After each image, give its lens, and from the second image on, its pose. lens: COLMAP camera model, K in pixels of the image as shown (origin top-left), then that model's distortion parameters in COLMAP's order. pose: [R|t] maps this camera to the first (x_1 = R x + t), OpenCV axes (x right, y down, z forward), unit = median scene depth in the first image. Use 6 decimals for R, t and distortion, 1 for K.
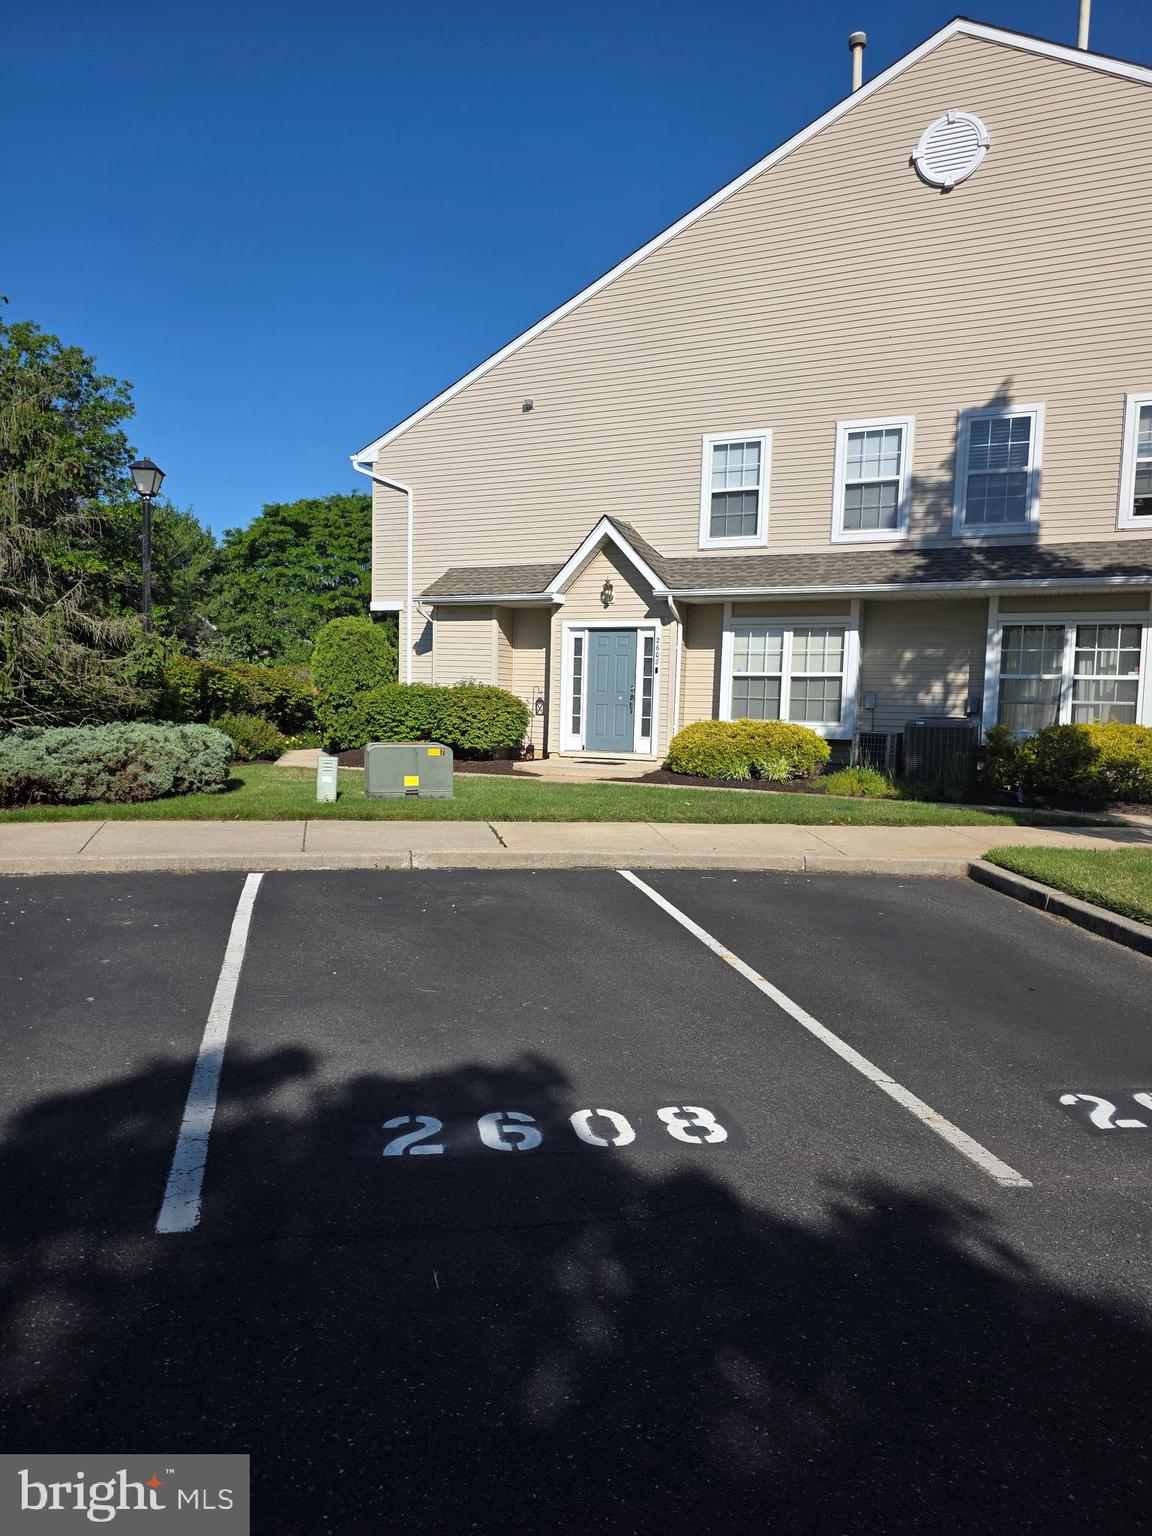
lens RADIAL K [[1051.6, 0, 575.9], [0, 1051.6, 778.2], [0, 0, 1]] dist [0.089013, -0.088275]
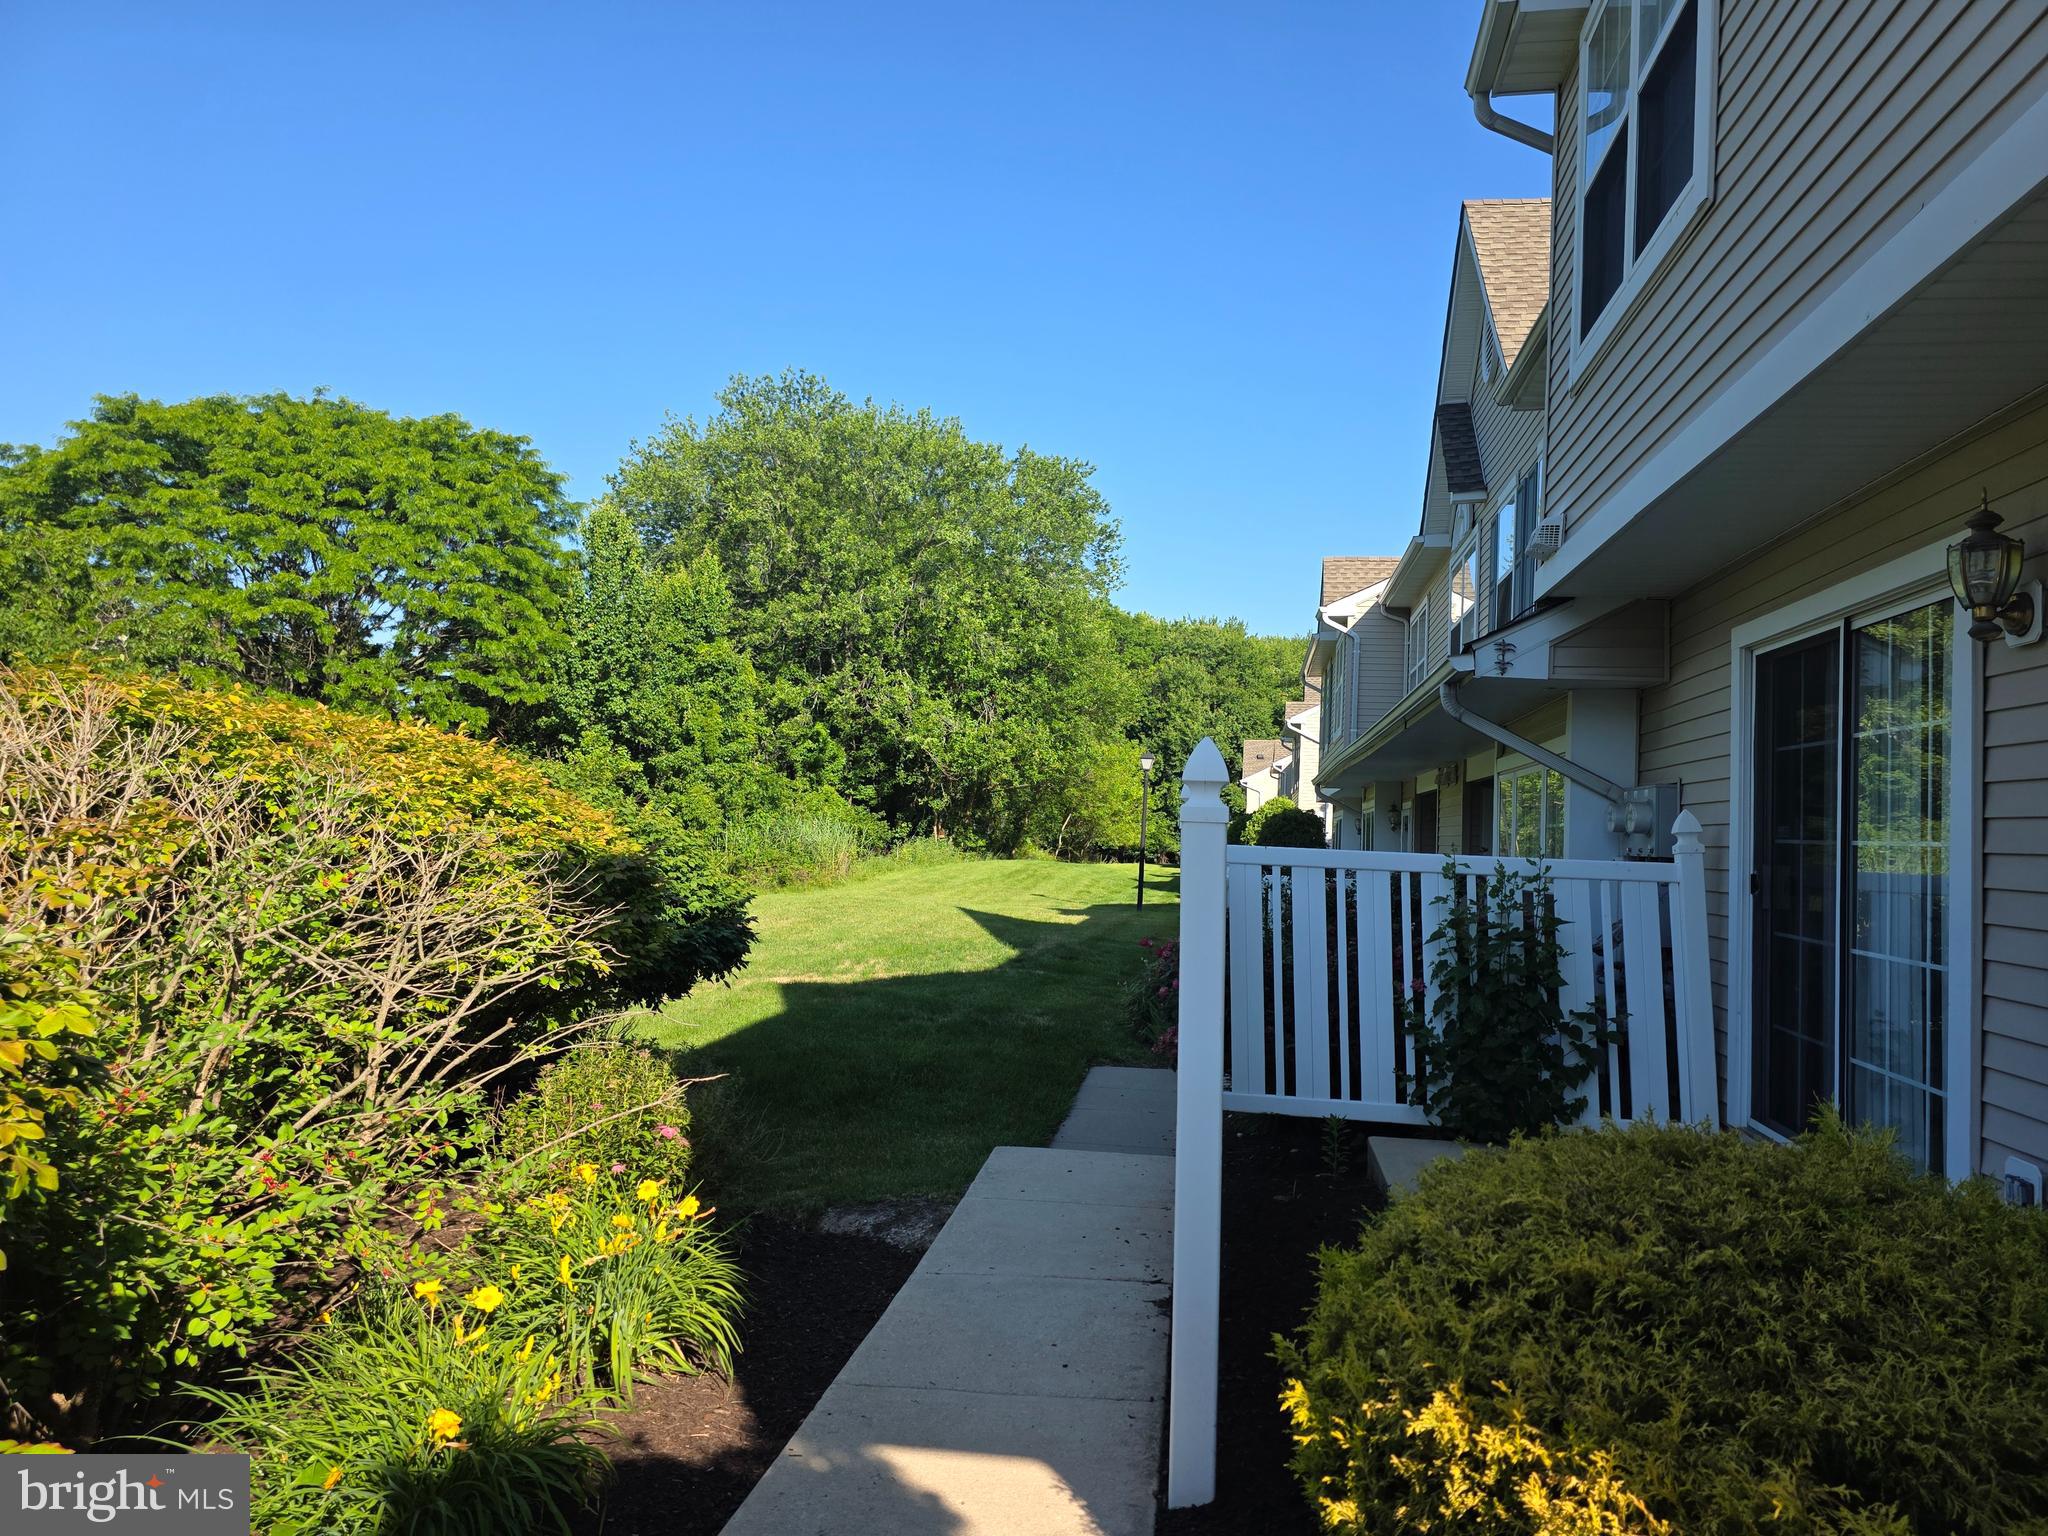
lens RADIAL K [[1402.1, 0, 1023.5], [0, 1402.1, 758.8], [0, 0, 1]] dist [0.089013, -0.088275]
pose [[0.962516, 0.025857, 0.269991, -0.329007], [0.006474, 0.992971, -0.118177, -0.126847], [-0.271149, 0.115495, 0.955583, 1.435225]]
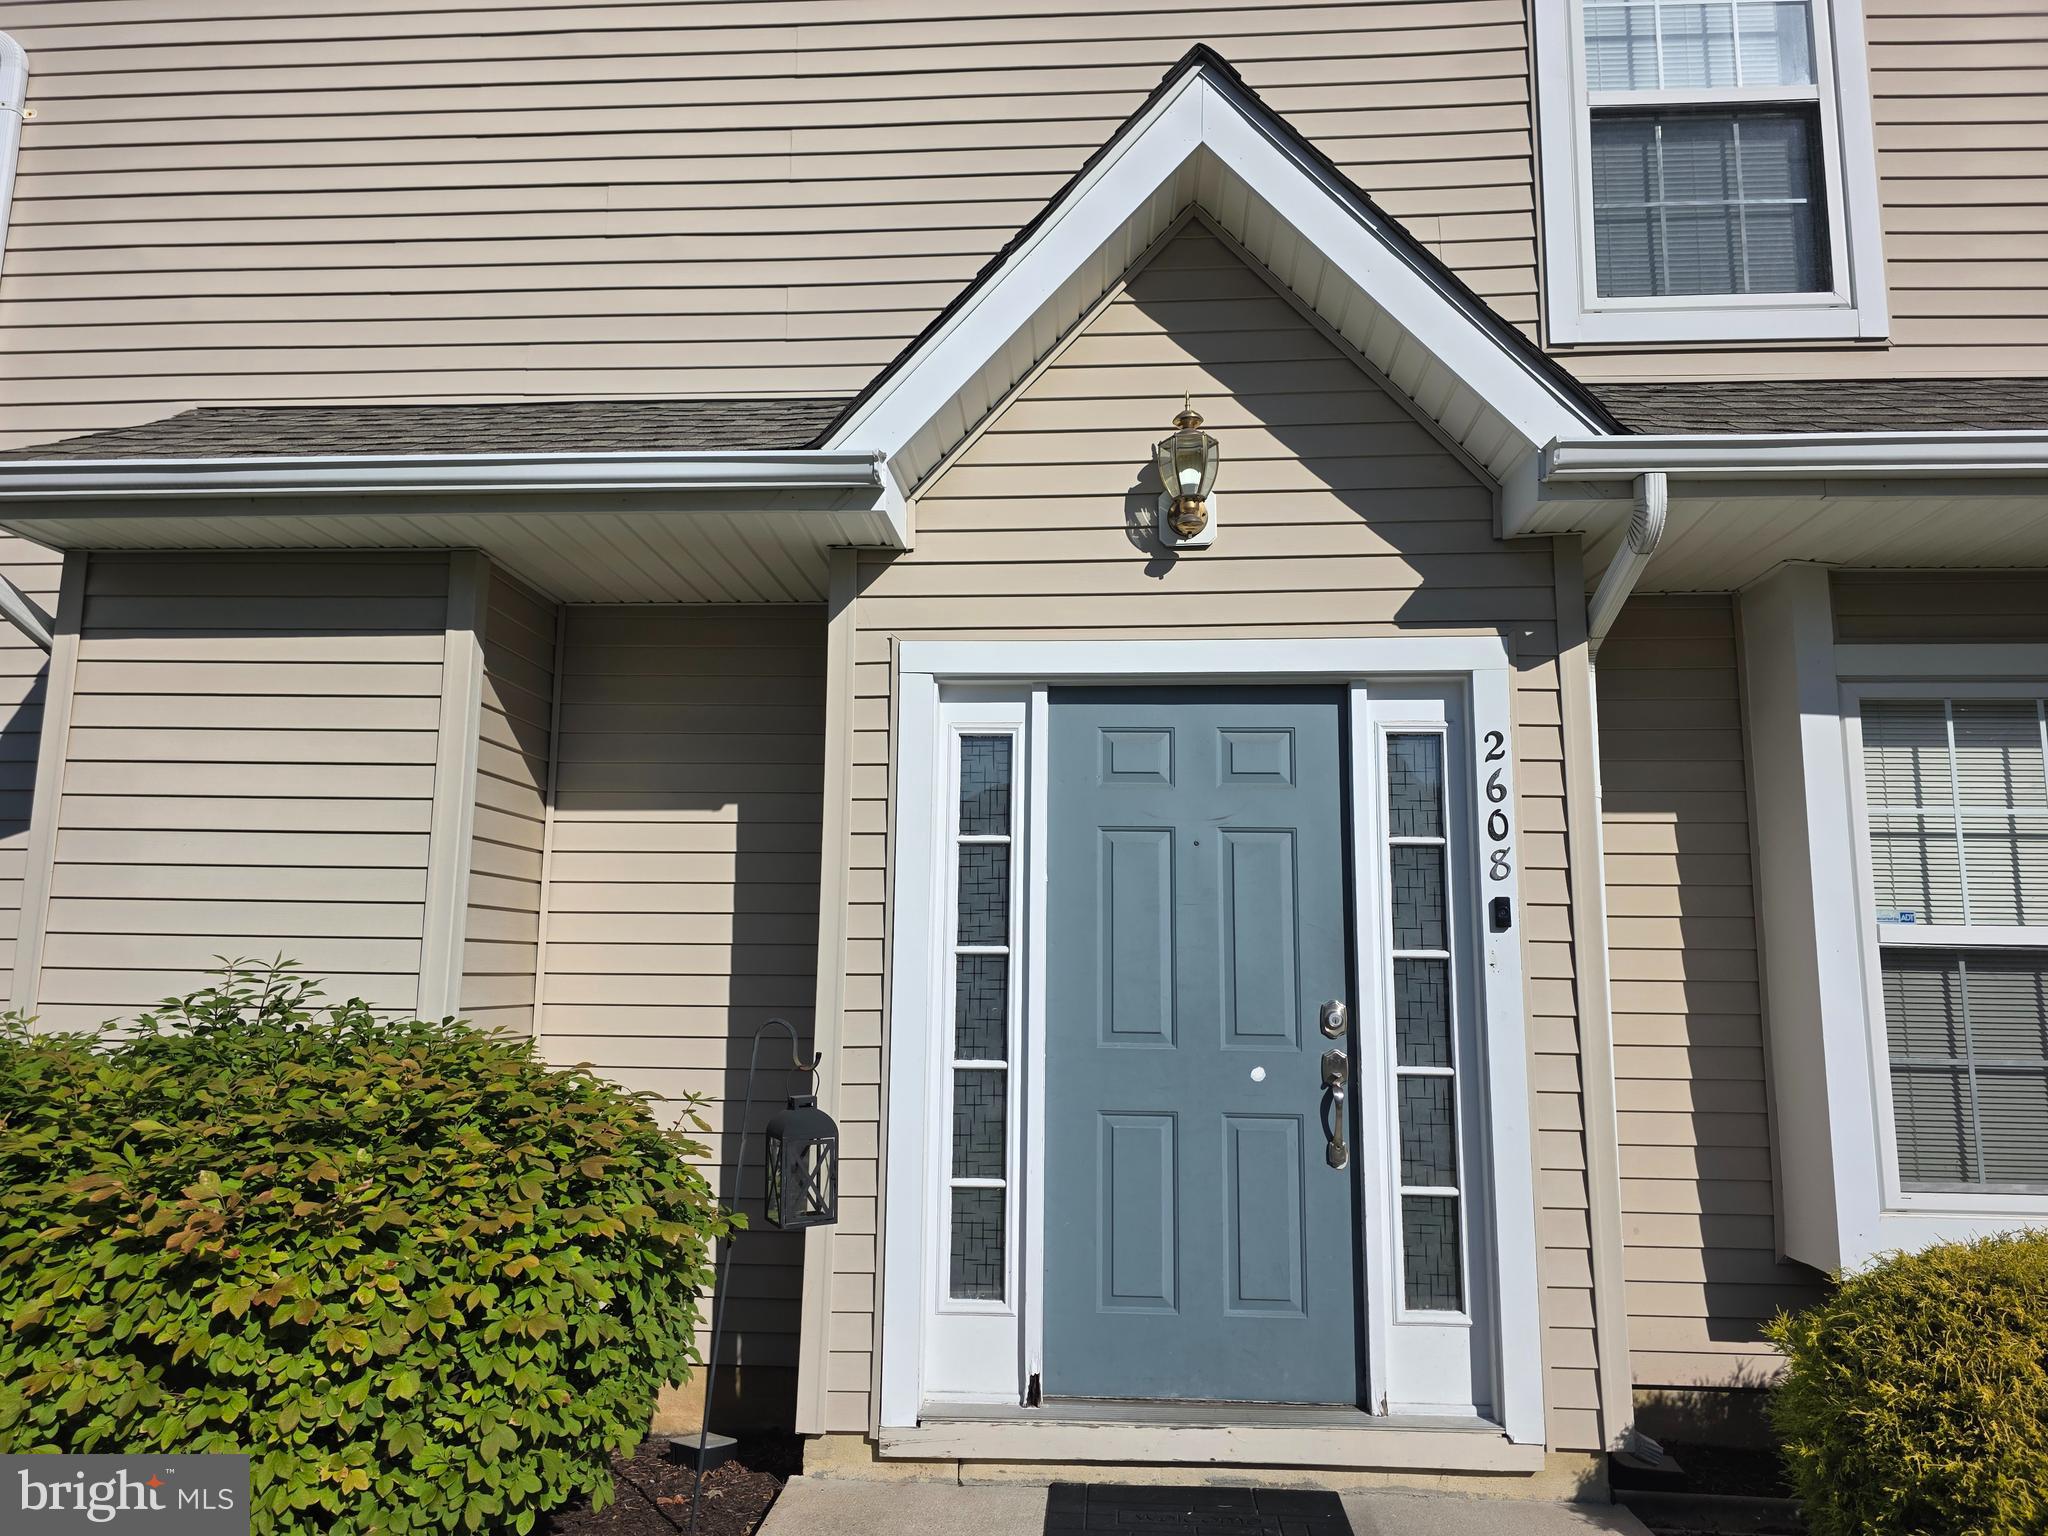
lens RADIAL K [[1350.1, 0, 1033.7], [0, 1350.1, 771.0], [0, 0, 1]] dist [0.074118, -0.079038]
pose [[0.921375, 0.039680, 0.386644, -0.091297], [0.044812, 0.977296, -0.207085, -0.091913], [-0.386083, 0.208129, 0.898678, 0.915170]]
